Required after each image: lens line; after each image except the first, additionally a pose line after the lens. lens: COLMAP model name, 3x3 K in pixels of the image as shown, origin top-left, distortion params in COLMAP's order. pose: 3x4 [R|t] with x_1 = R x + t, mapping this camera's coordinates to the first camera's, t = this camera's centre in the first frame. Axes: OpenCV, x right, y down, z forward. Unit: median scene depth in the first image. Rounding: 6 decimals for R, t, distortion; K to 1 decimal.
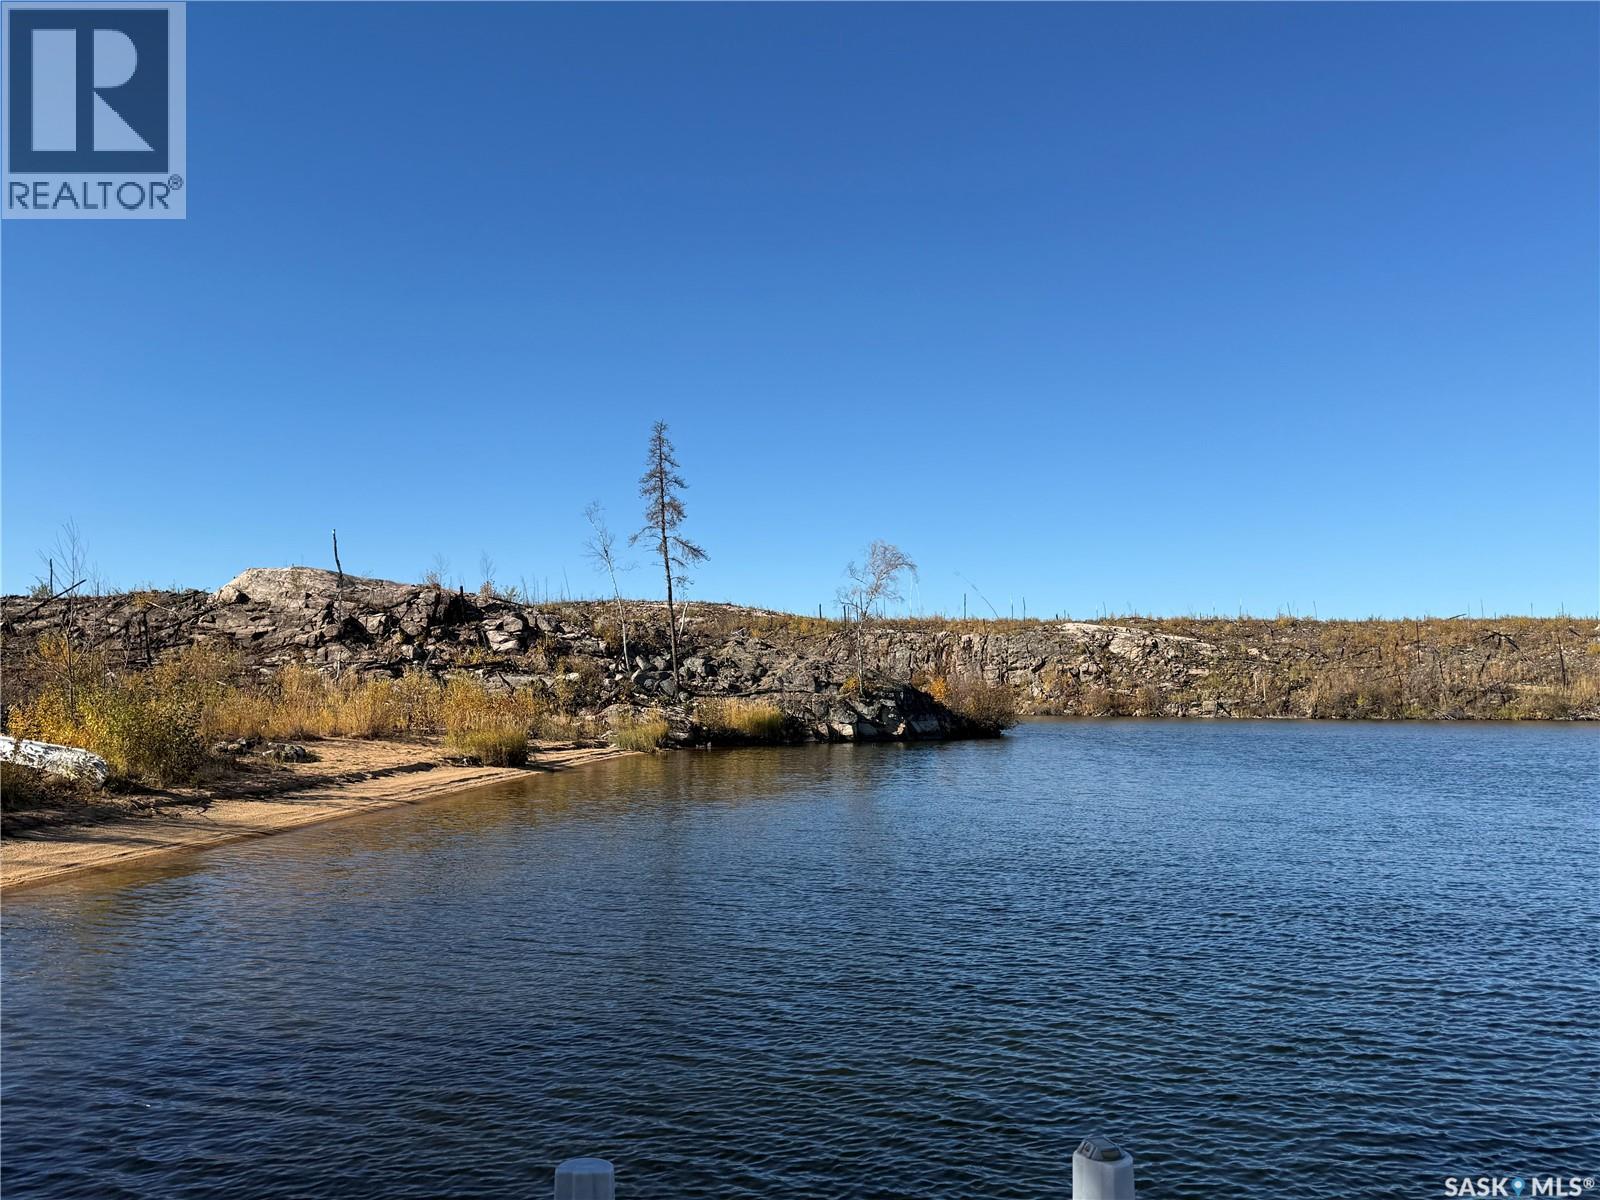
lens RADIAL K [[1289.6, 0, 800.0], [0, 1289.6, 600.0], [0, 0, 1]] dist [0.162250, -0.315887]
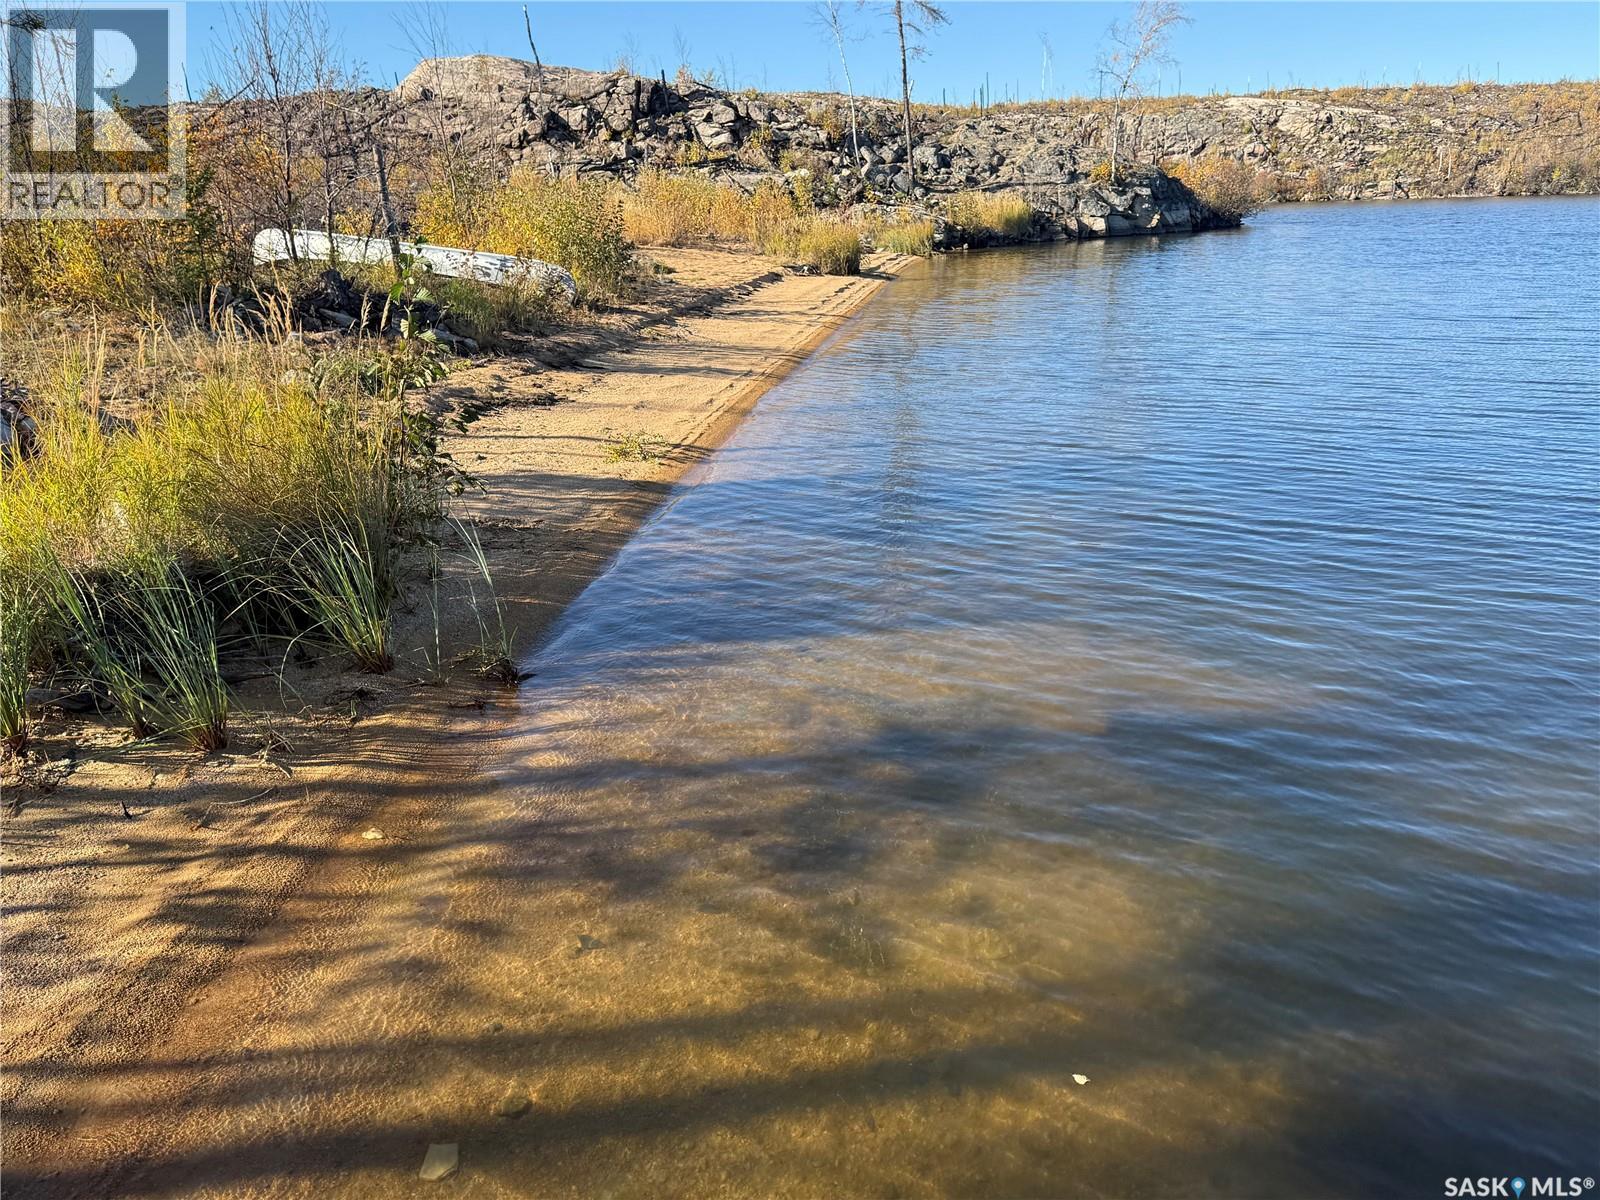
lens RADIAL K [[1231.0, 0, 787.4], [0, 1231.0, 614.0], [0, 0, 1]] dist [0.199203, -0.427187]
pose [[0.997850, -0.013387, -0.064152, -0.126163], [0.036935, 0.923508, 0.381796, 0.007818], [0.054134, -0.383345, 0.922018, 0.062938]]
